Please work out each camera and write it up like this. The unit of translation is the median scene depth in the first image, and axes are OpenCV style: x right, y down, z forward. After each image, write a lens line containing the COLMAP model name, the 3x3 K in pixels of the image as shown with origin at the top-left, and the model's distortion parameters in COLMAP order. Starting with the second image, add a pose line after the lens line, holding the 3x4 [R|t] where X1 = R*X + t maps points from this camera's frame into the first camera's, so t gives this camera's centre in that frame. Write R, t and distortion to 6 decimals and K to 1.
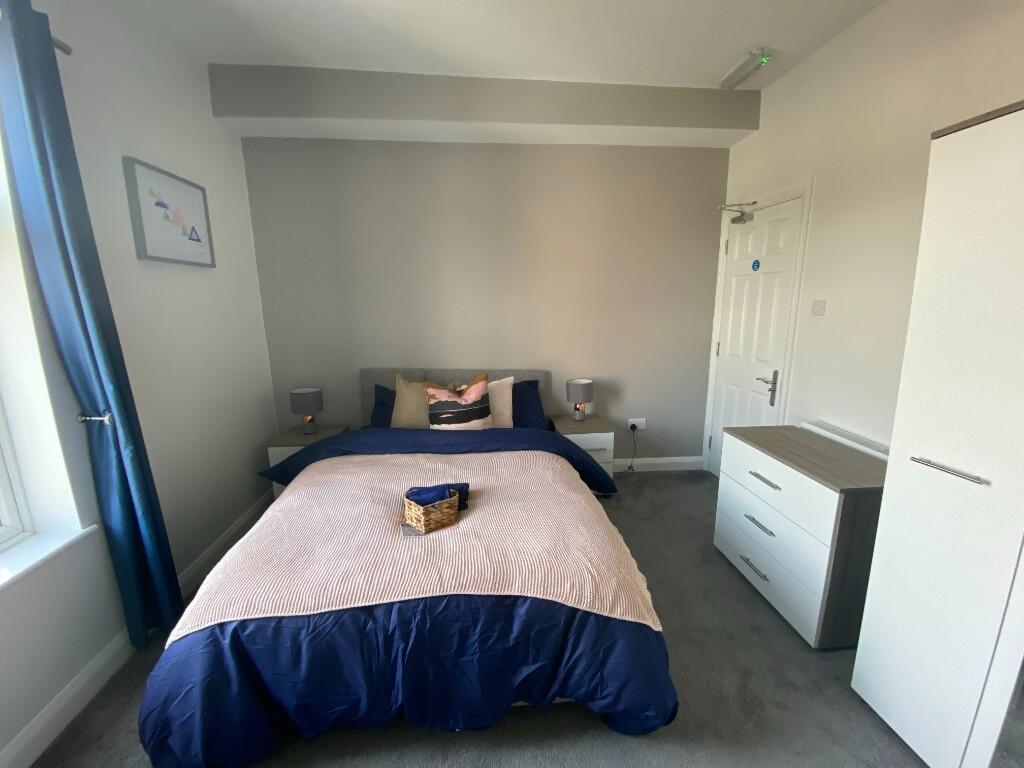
lens RADIAL K [[411.8, 0, 511.0], [0, 411.8, 389.6], [0, 0, 1]] dist [-0.037256, -0.000399]
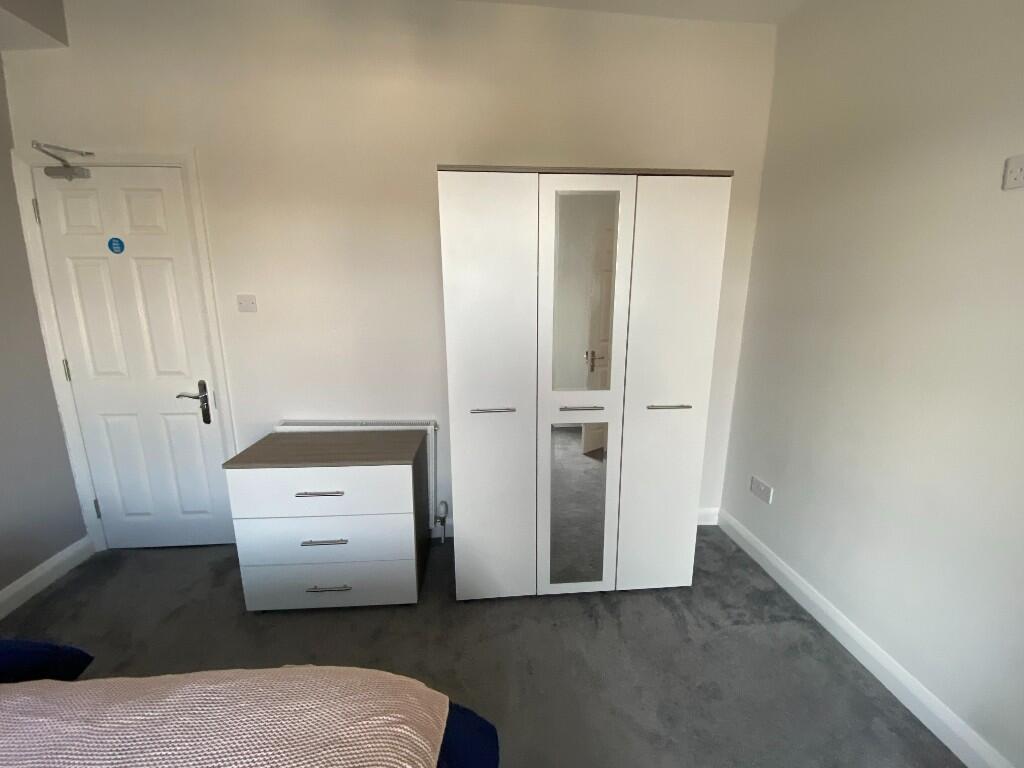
lens RADIAL K [[411.8, 0, 511.0], [0, 411.8, 389.6], [0, 0, 1]] dist [-0.037256, -0.000399]
pose [[-0.048912, -0.193502, 0.979880, -0.186450], [0.191493, 0.961038, 0.199340, -0.078295], [-0.980274, 0.197390, -0.009952, 0.430583]]
